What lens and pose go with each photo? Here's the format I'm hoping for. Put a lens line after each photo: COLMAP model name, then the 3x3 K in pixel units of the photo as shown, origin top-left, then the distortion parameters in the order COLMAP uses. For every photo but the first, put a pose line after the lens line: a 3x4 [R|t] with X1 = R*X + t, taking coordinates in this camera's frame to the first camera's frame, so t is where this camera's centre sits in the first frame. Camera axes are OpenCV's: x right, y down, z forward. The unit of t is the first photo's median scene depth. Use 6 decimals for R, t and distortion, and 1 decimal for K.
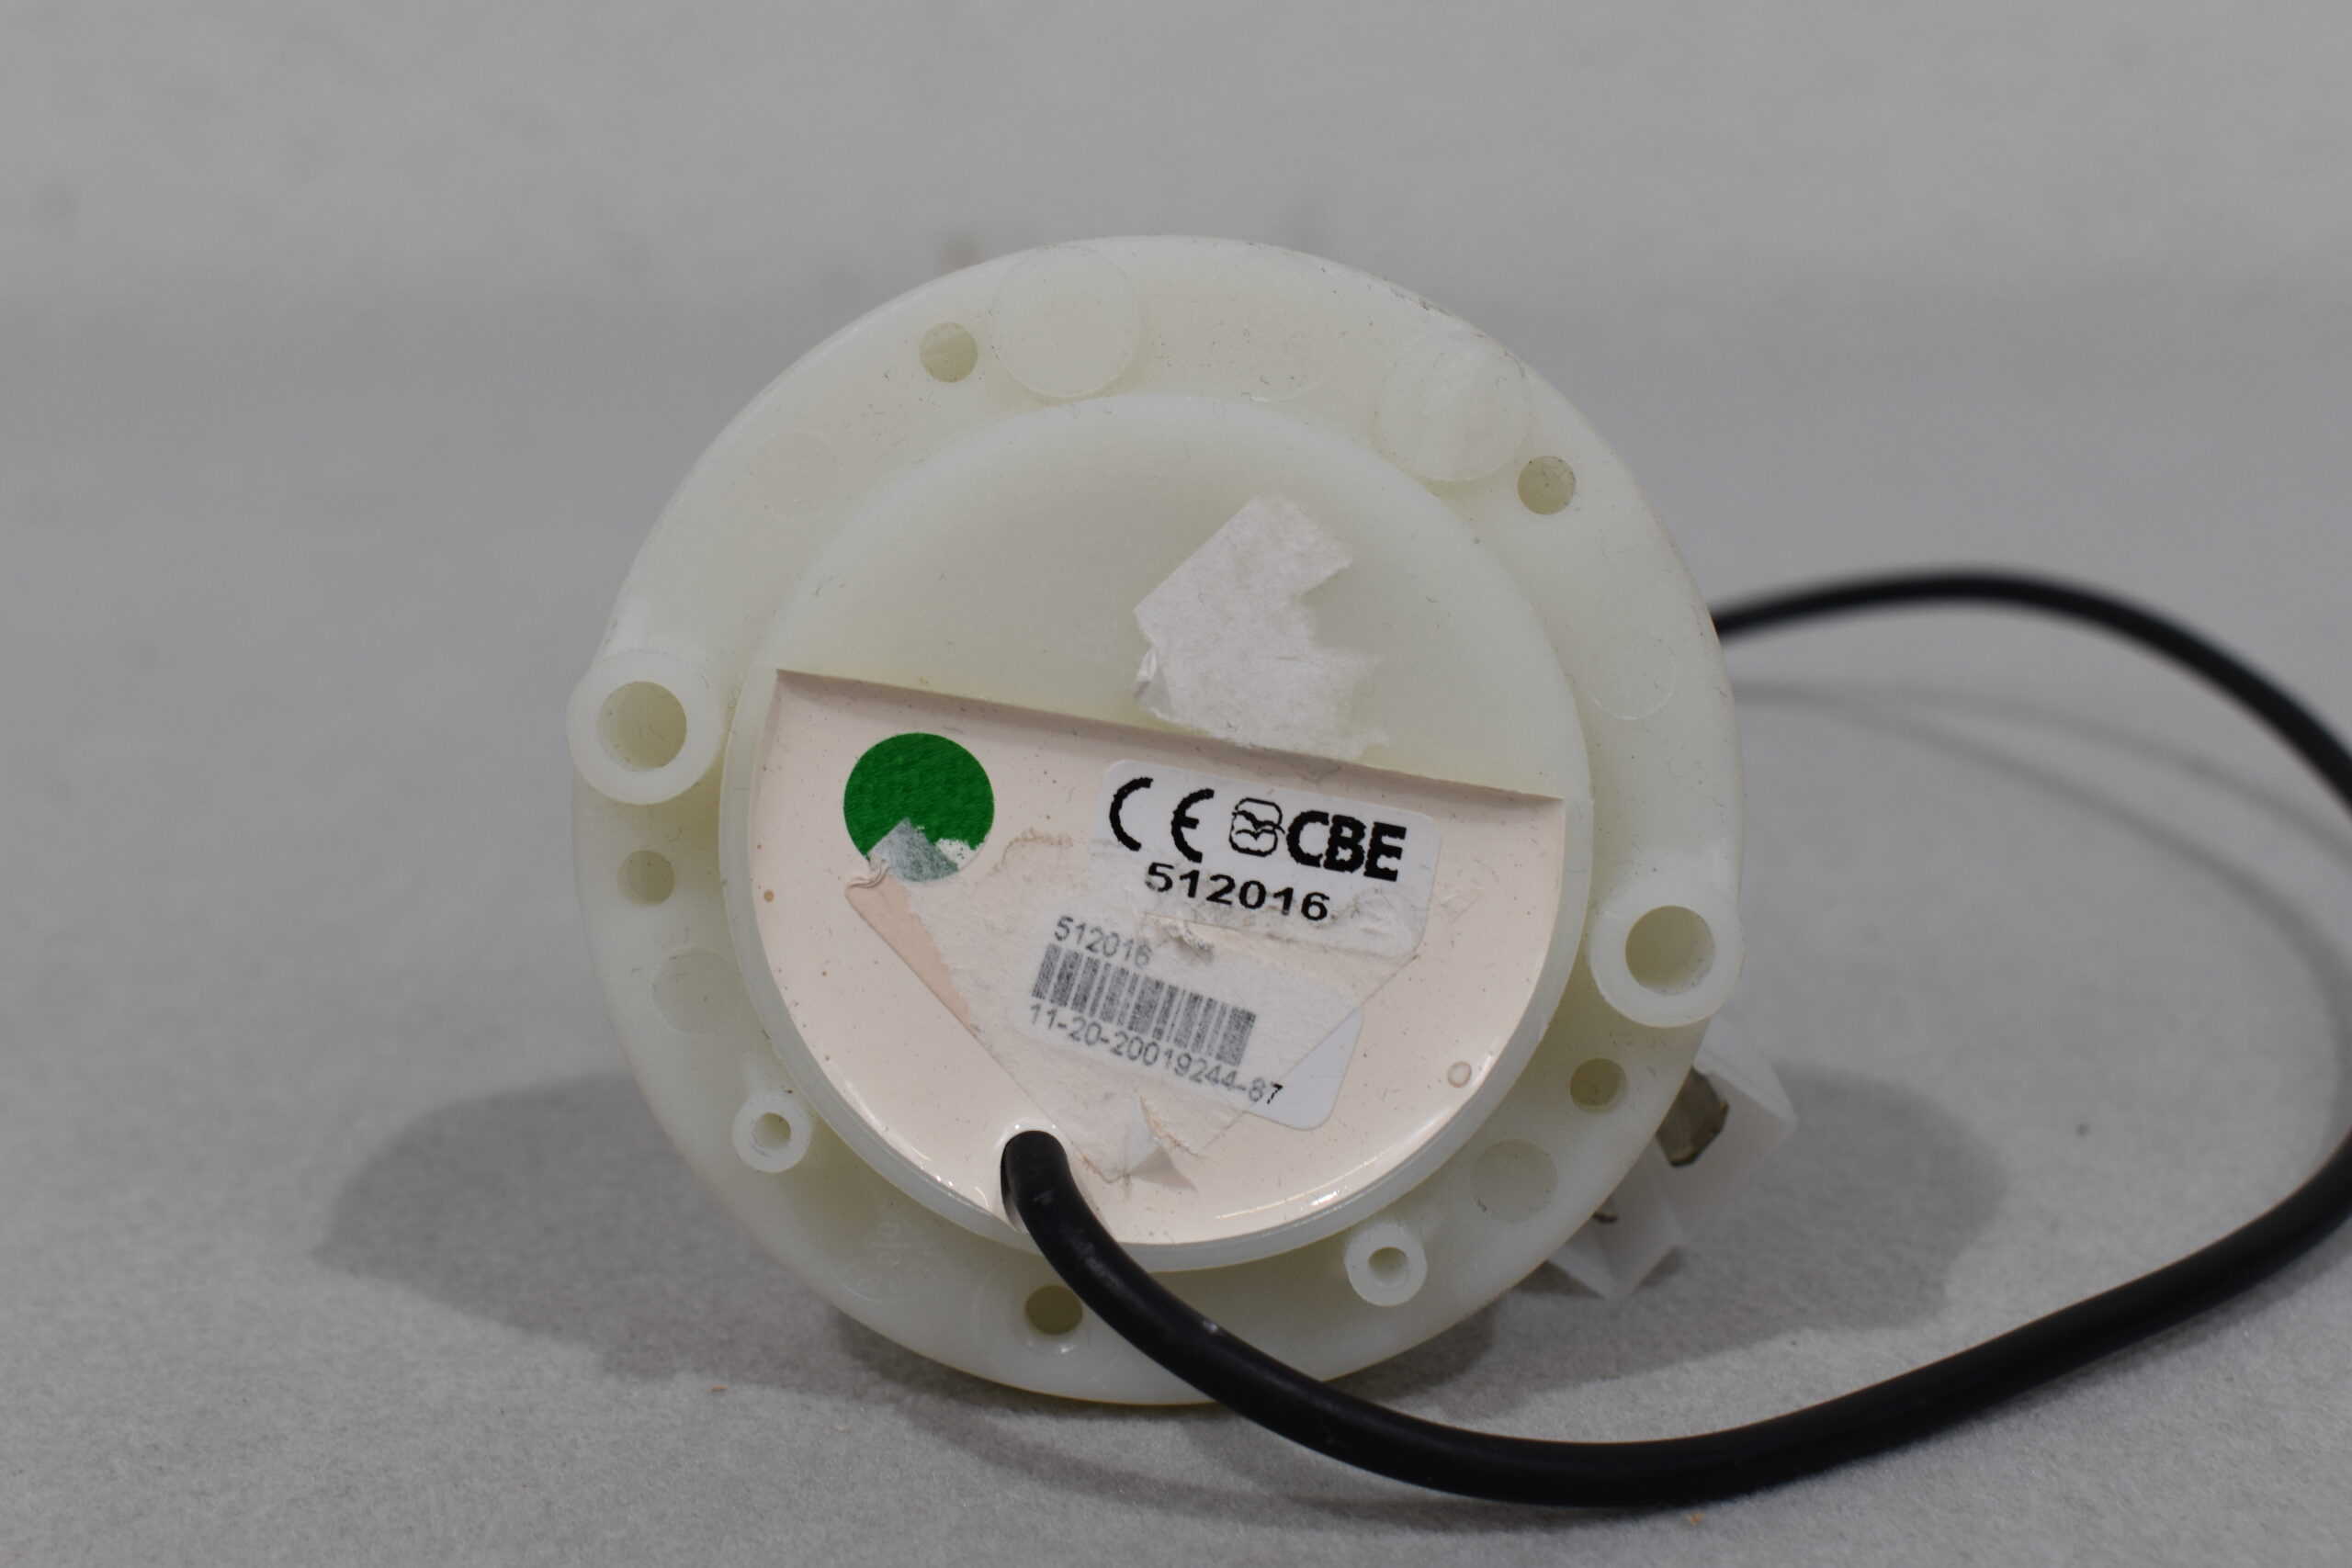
lens RADIAL K [[3513.1, 0, 1169.7], [0, 3513.1, 783.6], [0, 0, 1]] dist [-0.037881, 0.000000]
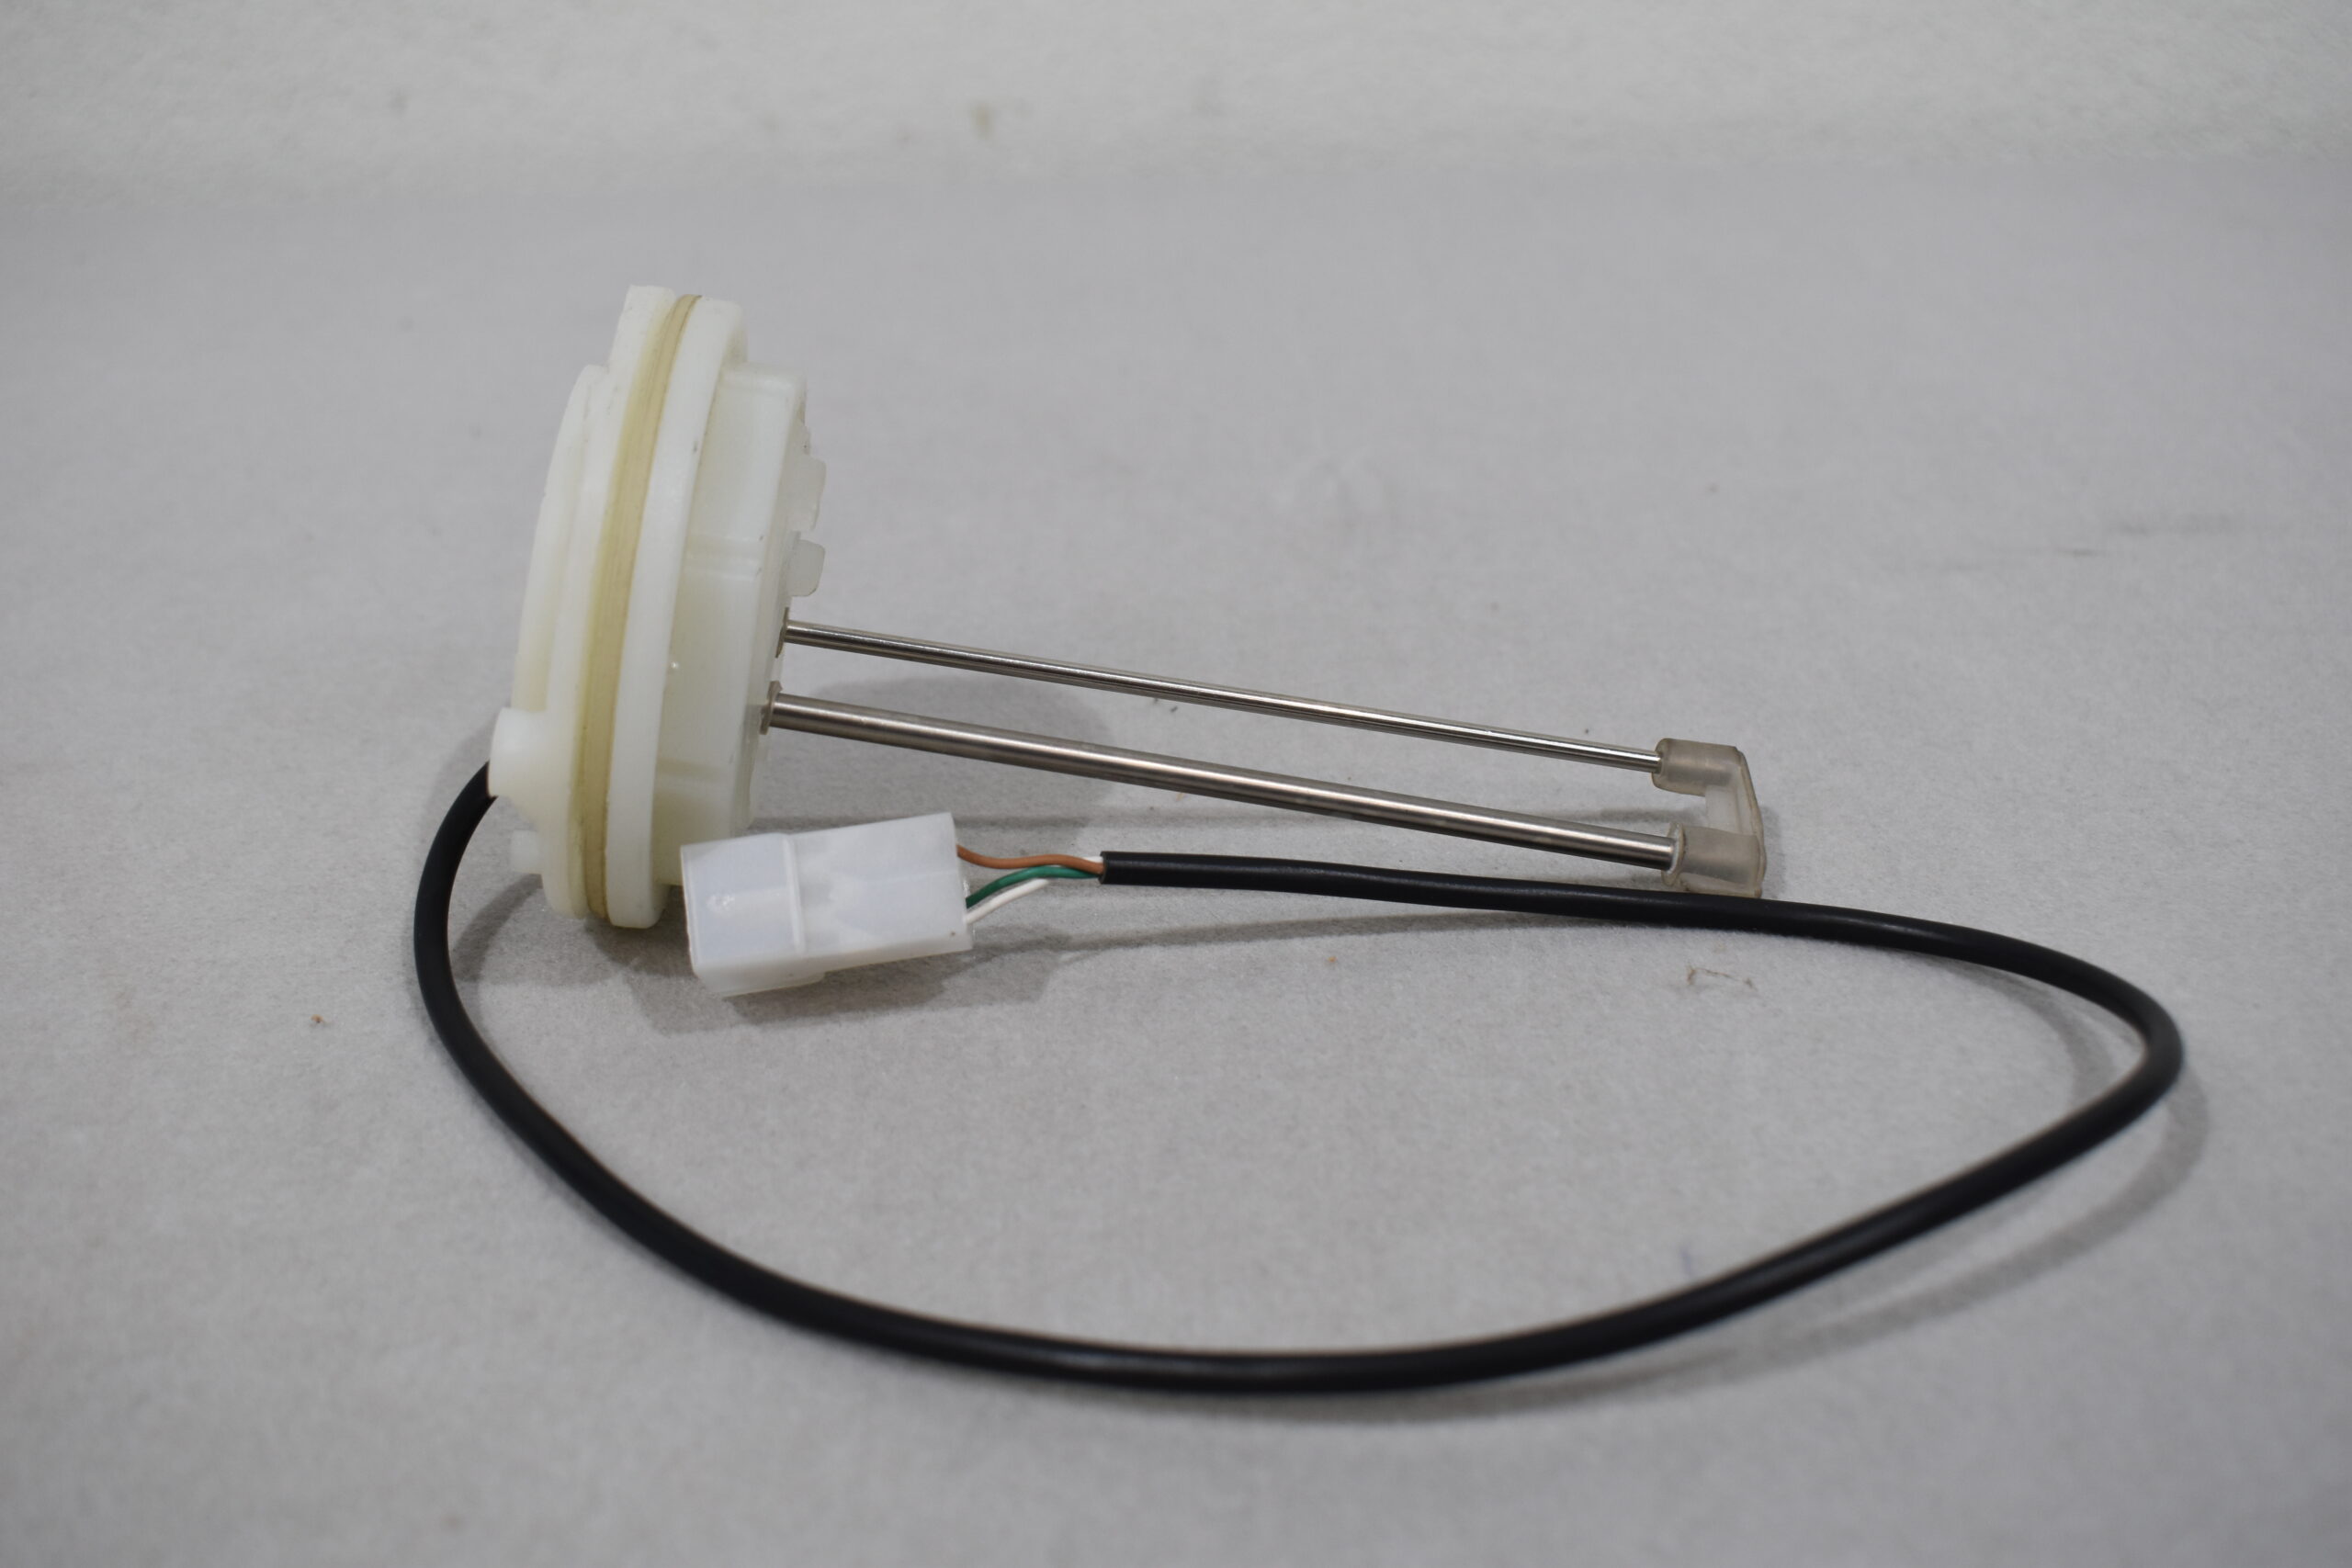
lens RADIAL K [[2455.1, 0, 1174.7], [0, 2455.1, 777.8], [0, 0, 1]] dist [-0.080707, 0.000000]
pose [[0.999806, -0.018625, -0.006451, 0.072709], [0.019416, 0.986952, 0.159841, -0.099733], [0.003390, -0.159935, 0.987122, -0.289174]]
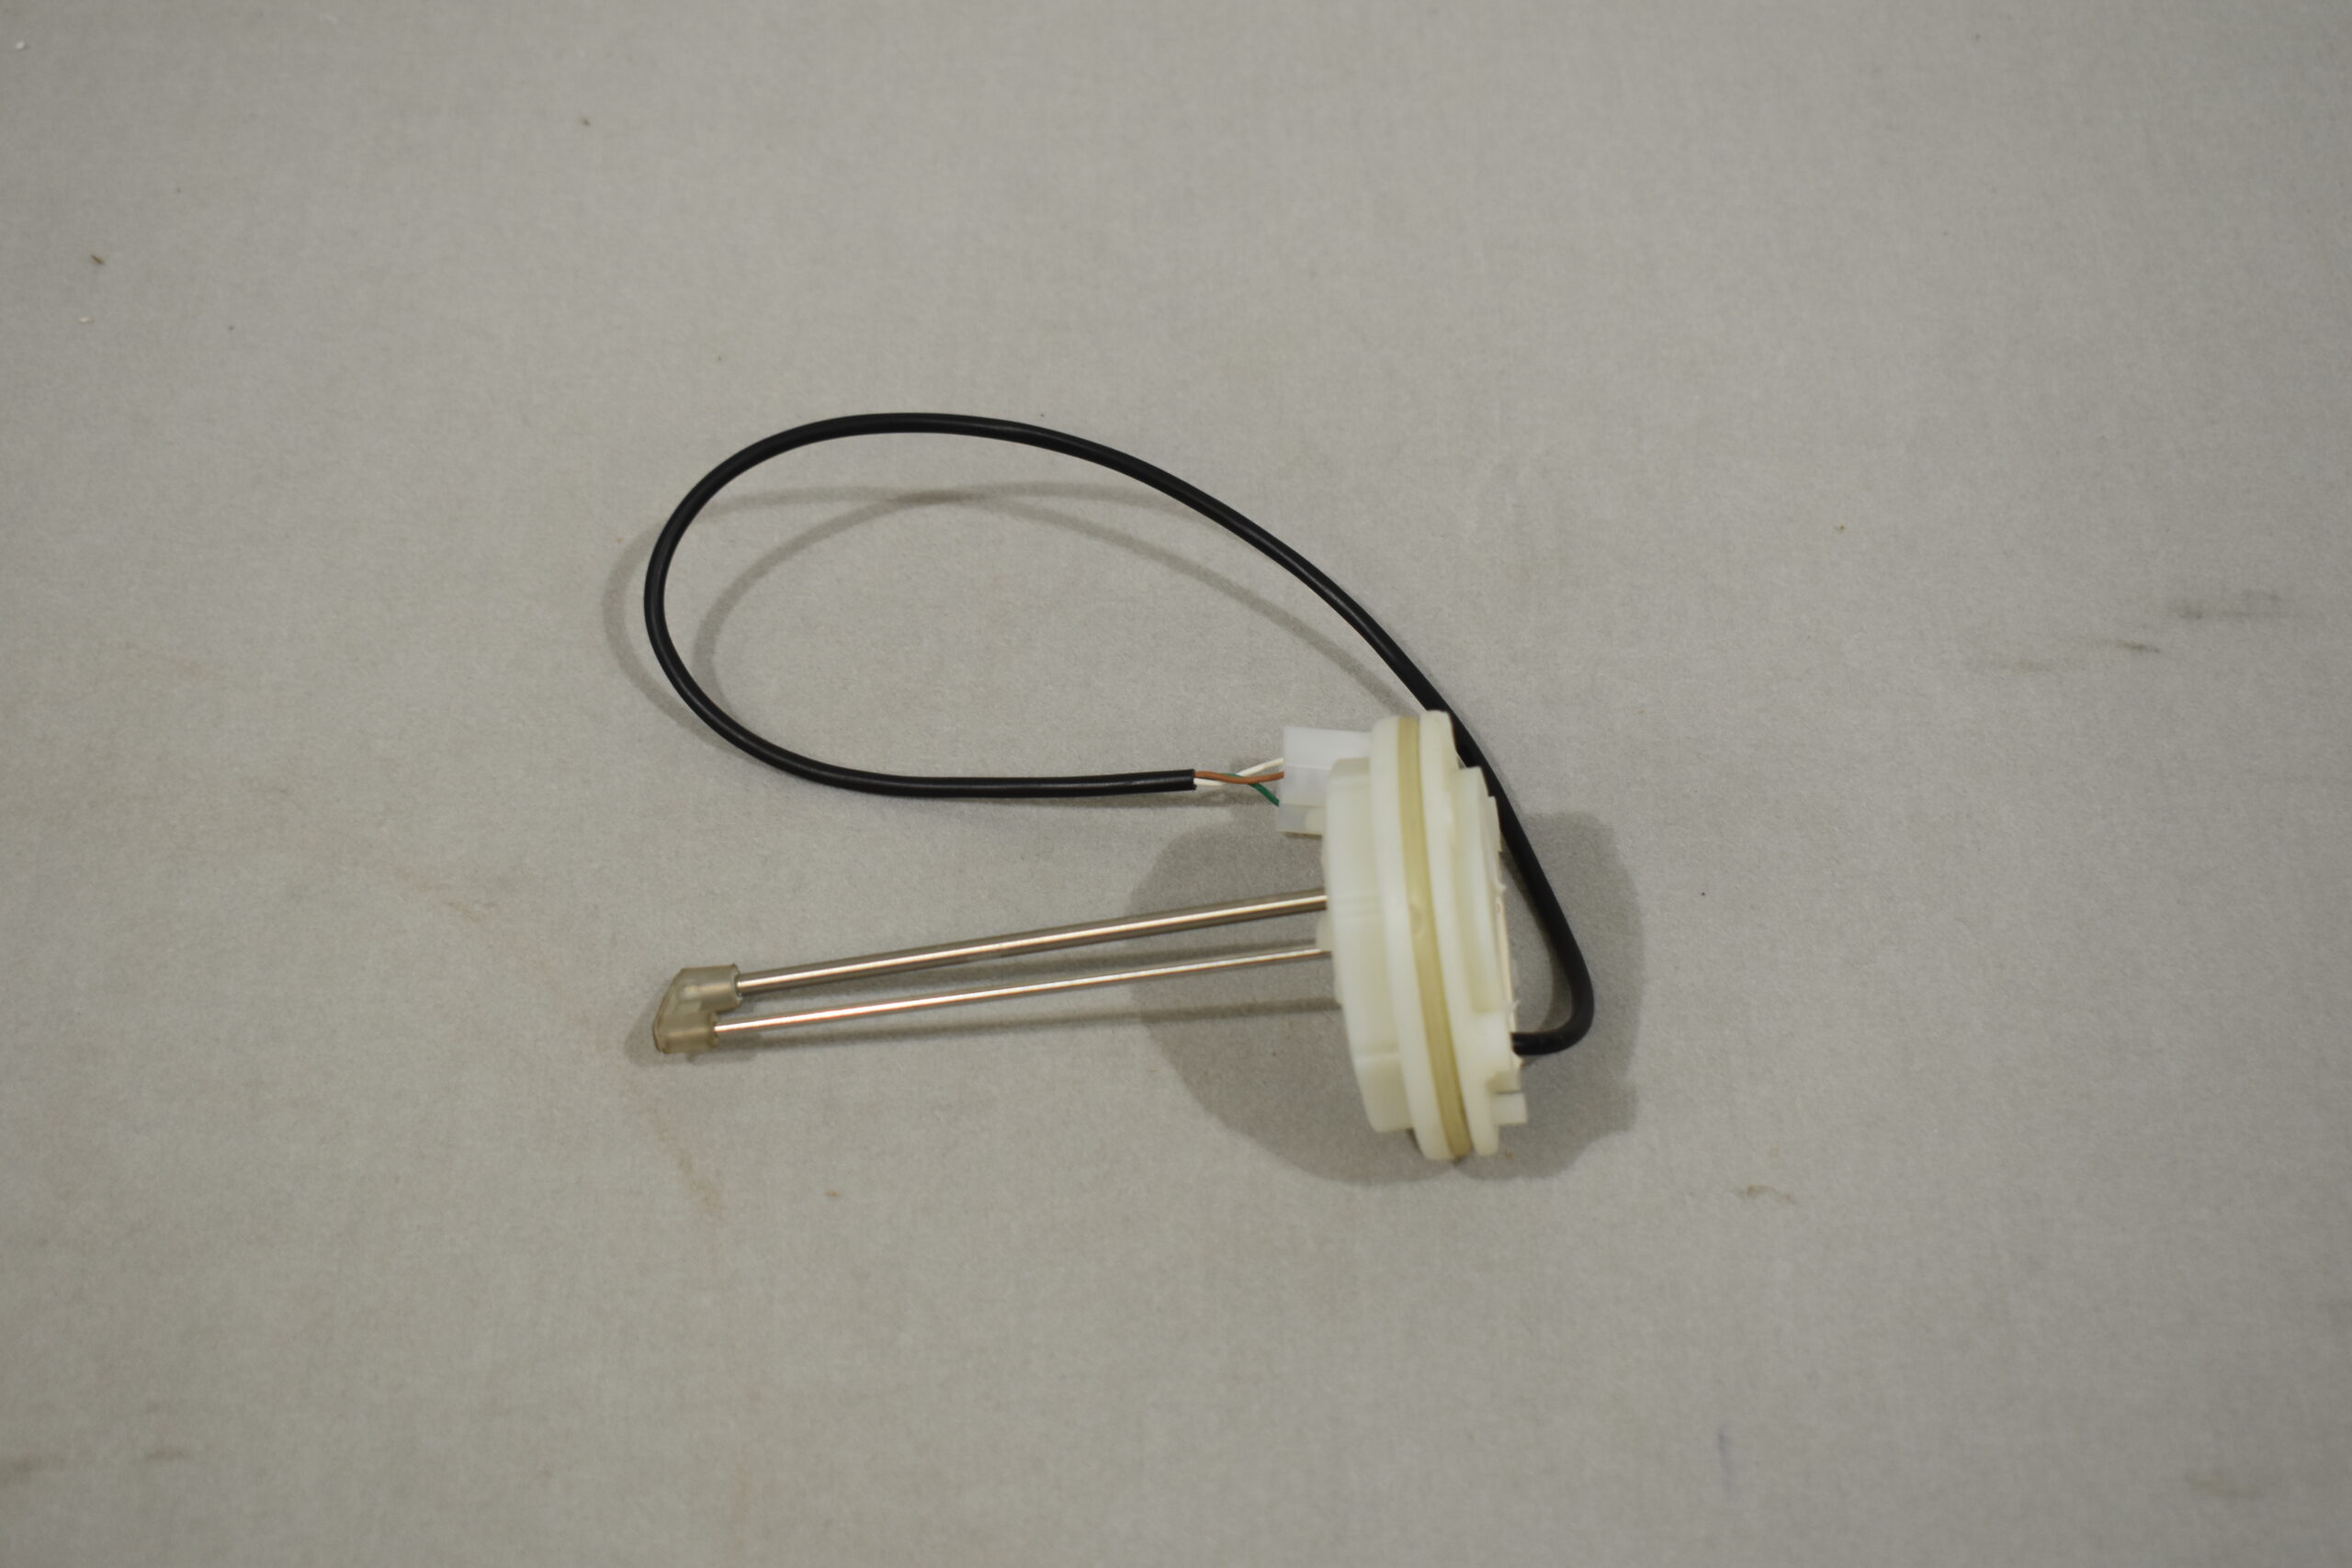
lens RADIAL K [[3740.4, 0, 1184.6], [0, 3740.4, 784.0], [0, 0, 1]] dist [-0.013943, 0.000000]
pose [[0.999874, 0.010503, 0.011942, -0.147728], [-0.015033, 0.869192, 0.494247, -1.488580], [-0.005189, -0.494364, 0.869240, -1.422512]]
